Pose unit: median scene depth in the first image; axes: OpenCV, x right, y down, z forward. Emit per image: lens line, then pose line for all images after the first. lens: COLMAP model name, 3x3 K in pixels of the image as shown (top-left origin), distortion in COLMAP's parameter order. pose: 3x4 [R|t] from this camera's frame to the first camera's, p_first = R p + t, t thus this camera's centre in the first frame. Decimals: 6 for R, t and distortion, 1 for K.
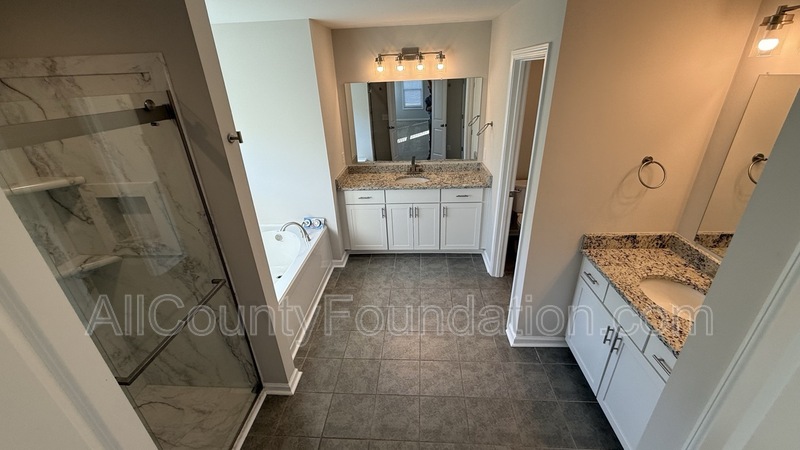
lens RADIAL K [[319.9, 0, 404.1], [0, 319.9, 222.2], [0, 0, 1]] dist [-0.004218, -0.000121]
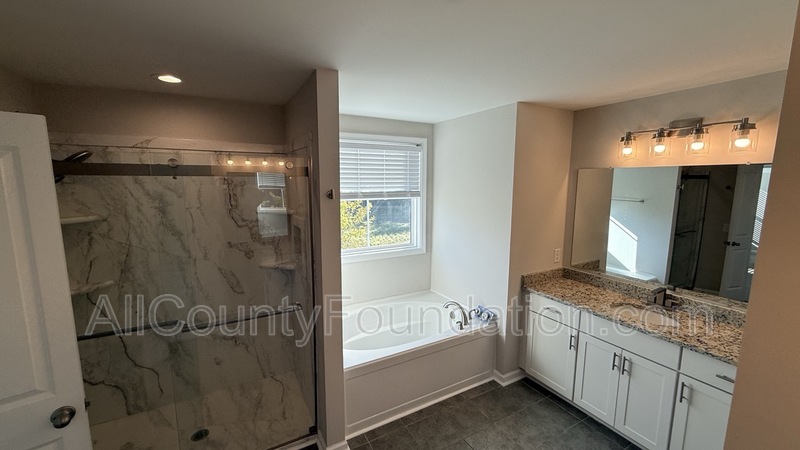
lens RADIAL K [[319.9, 0, 400.4], [0, 319.9, 221.7], [0, 0, 1]] dist [-0.004218, -0.000121]
pose [[0.525506, 0.145545, -0.838248, 0.279267], [-0.374491, 0.924249, -0.074295, -0.078514], [0.763937, 0.352959, 0.540204, 0.258843]]
